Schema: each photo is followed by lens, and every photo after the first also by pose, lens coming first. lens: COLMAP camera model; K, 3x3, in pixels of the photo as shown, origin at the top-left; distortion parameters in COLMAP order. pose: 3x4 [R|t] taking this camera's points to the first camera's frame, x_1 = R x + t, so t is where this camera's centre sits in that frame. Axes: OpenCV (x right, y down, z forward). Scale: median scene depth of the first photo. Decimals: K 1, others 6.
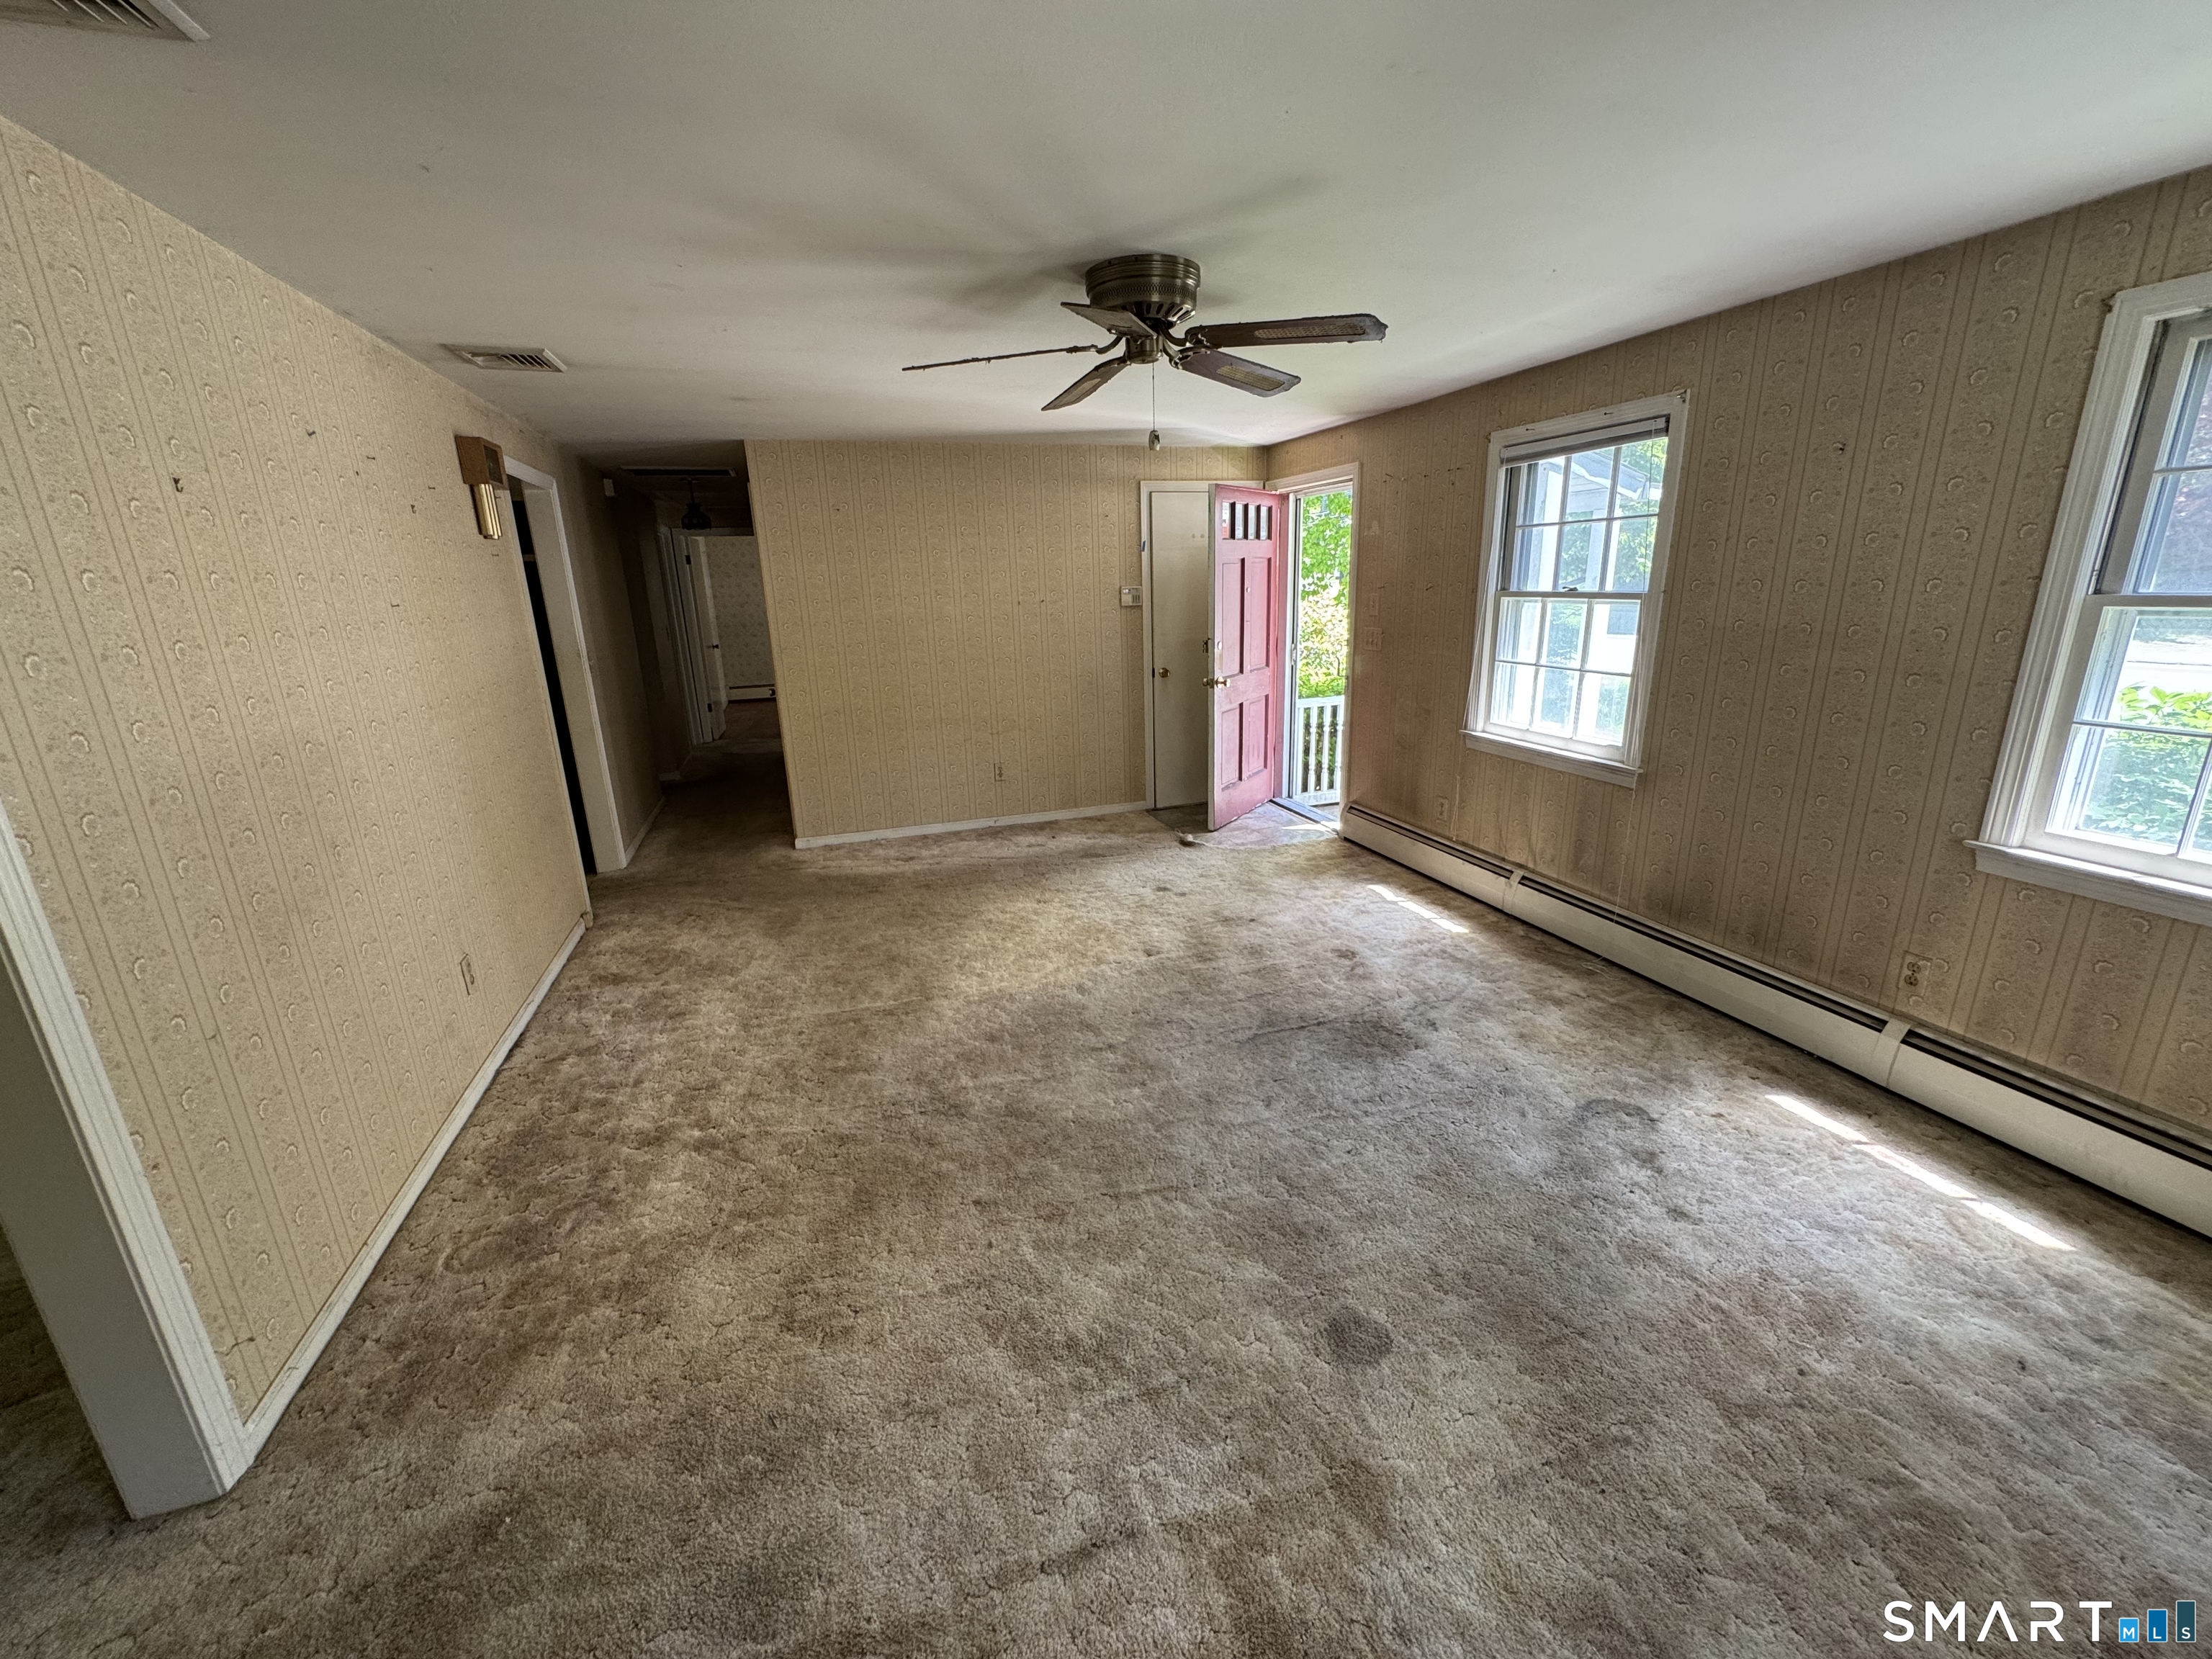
lens RADIAL K [[884.4, 0, 1111.3], [0, 884.4, 827.9], [0, 0, 1]] dist [-0.001365, 0.000344]
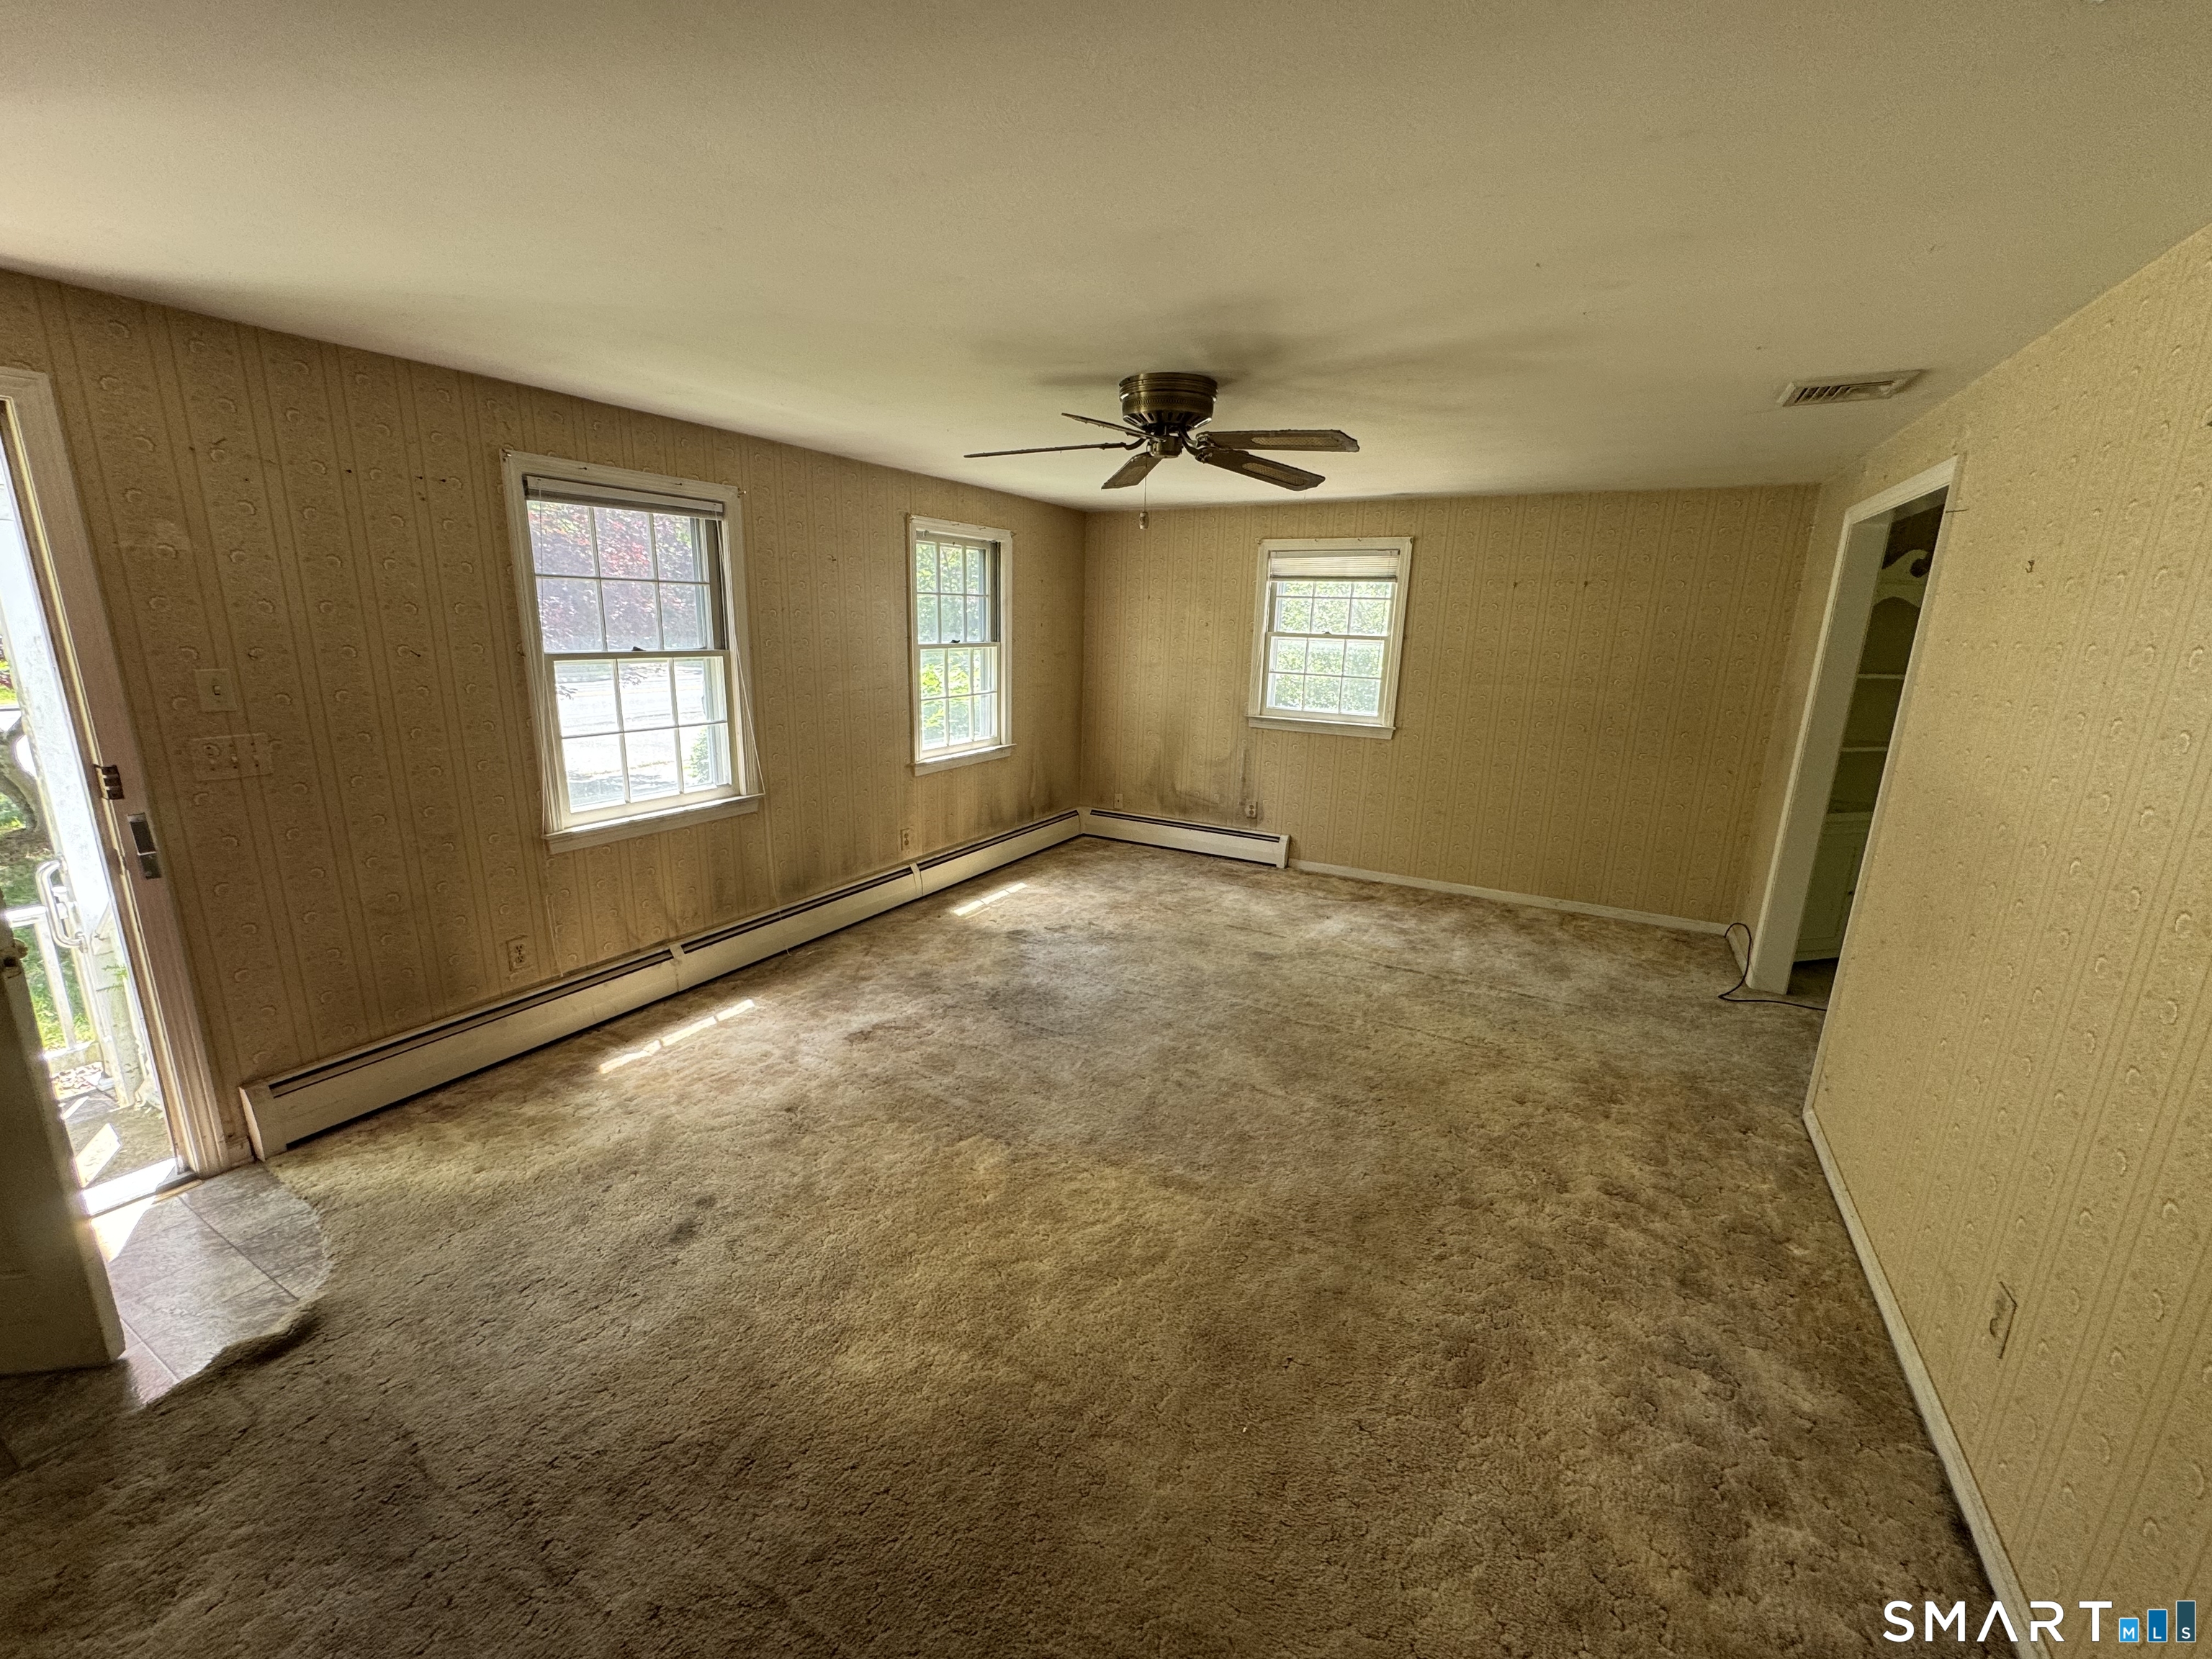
lens RADIAL K [[884.4, 0, 1103.9], [0, 884.4, 825.7], [0, 0, 1]] dist [-0.001365, 0.000344]
pose [[-0.672026, -0.160618, 0.722899, -0.524368], [0.196575, 0.902480, 0.383260, -0.349943], [-0.713960, 0.399664, -0.574917, 1.213915]]
